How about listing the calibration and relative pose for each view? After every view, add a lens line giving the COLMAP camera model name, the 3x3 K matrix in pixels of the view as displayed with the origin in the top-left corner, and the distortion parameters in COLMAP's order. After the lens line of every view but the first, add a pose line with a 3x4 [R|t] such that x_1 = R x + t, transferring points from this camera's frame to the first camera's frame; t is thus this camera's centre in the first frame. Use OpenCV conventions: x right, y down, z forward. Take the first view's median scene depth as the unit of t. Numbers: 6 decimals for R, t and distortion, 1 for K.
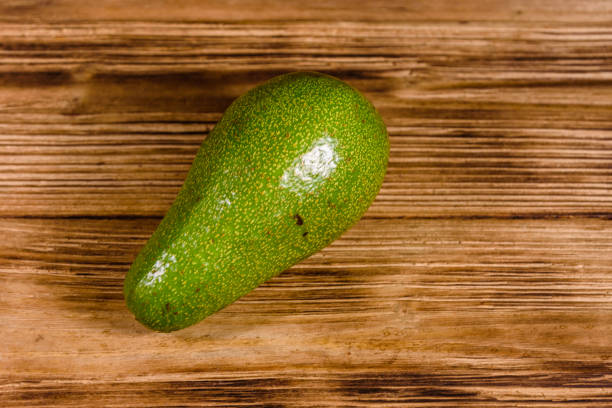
lens RADIAL K [[1176.7, 0, 306.0], [0, 1176.7, 204.0], [0, 0, 1]] dist [0.026986, 0.163210]
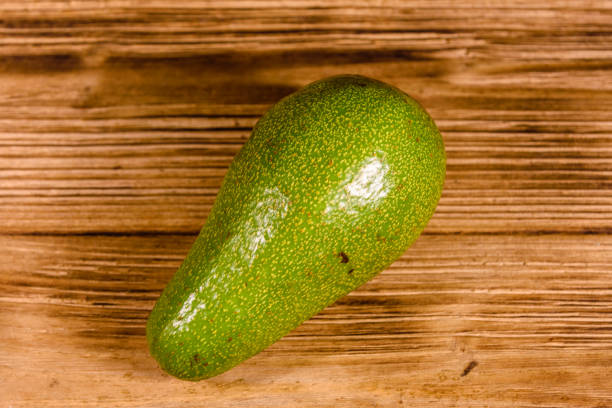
lens RADIAL K [[1176.7, 0, 306.0], [0, 1176.7, 204.0], [0, 0, 1]] dist [0.026986, 0.163210]
pose [[0.999730, -0.005852, -0.022471, -0.012802], [0.008761, 0.991265, 0.131592, -0.126392], [0.021504, -0.131753, 0.991049, 0.123949]]
